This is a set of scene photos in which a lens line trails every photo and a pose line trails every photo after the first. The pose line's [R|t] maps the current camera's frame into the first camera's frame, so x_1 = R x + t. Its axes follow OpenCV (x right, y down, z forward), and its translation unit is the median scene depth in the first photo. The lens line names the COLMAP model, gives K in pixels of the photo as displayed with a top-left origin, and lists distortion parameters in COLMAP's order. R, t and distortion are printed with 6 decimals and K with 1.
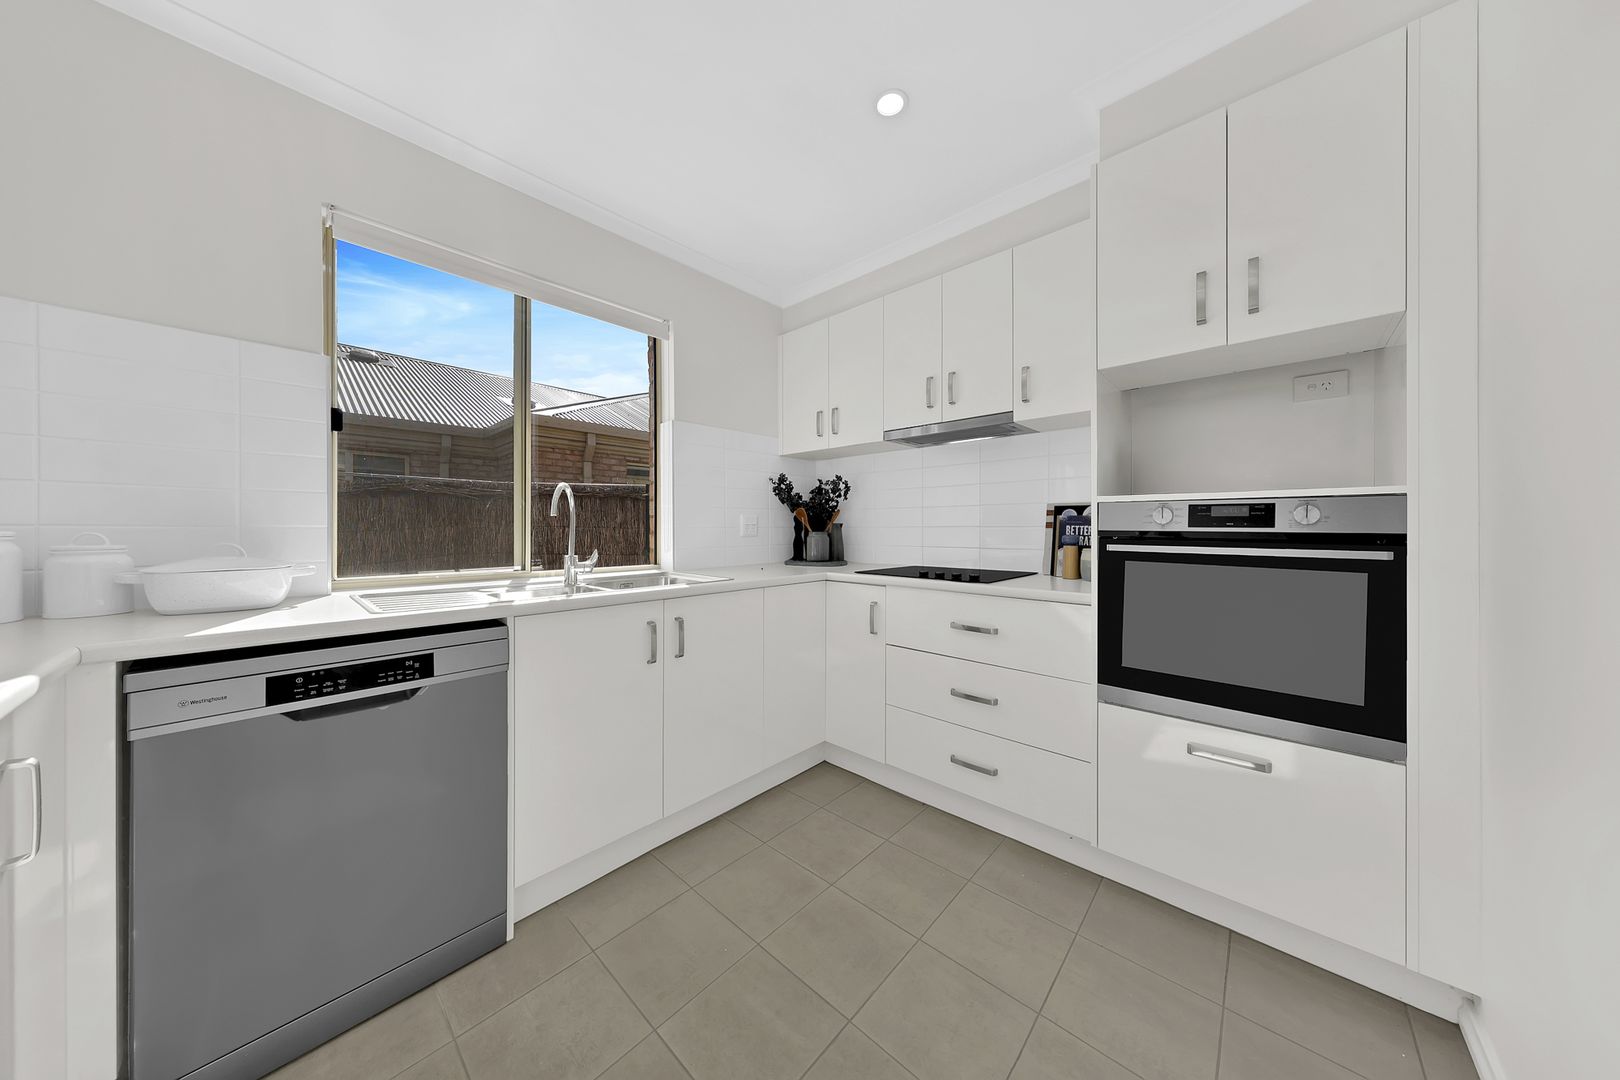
lens RADIAL K [[494.9, 0, 815.1], [0, 494.9, 531.9], [0, 0, 1]] dist [-0.000138, -0.000068]
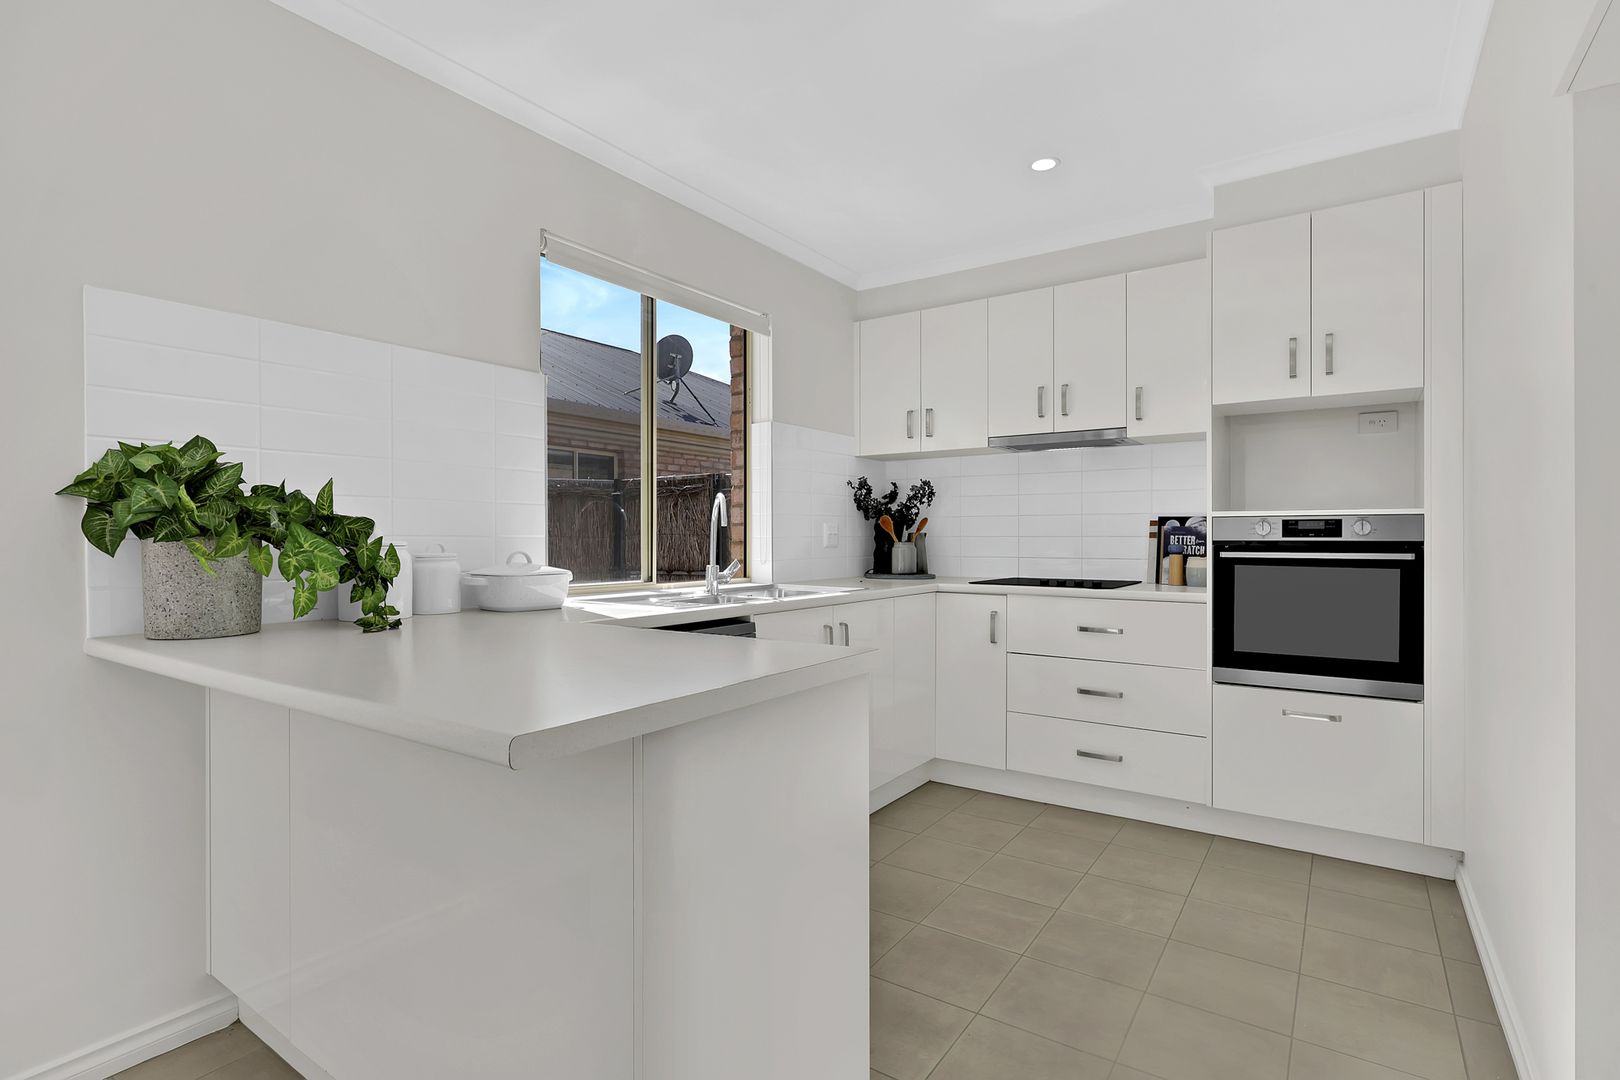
lens RADIAL K [[796.3, 0, 811.7], [0, 796.3, 545.4], [0, 0, 1]] dist [-0.004862, 0.000917]
pose [[0.989424, -0.001160, 0.145044, -0.514225], [0.000873, 0.999998, 0.002046, 0.004213], [-0.145046, -0.001898, 0.989423, -0.585734]]
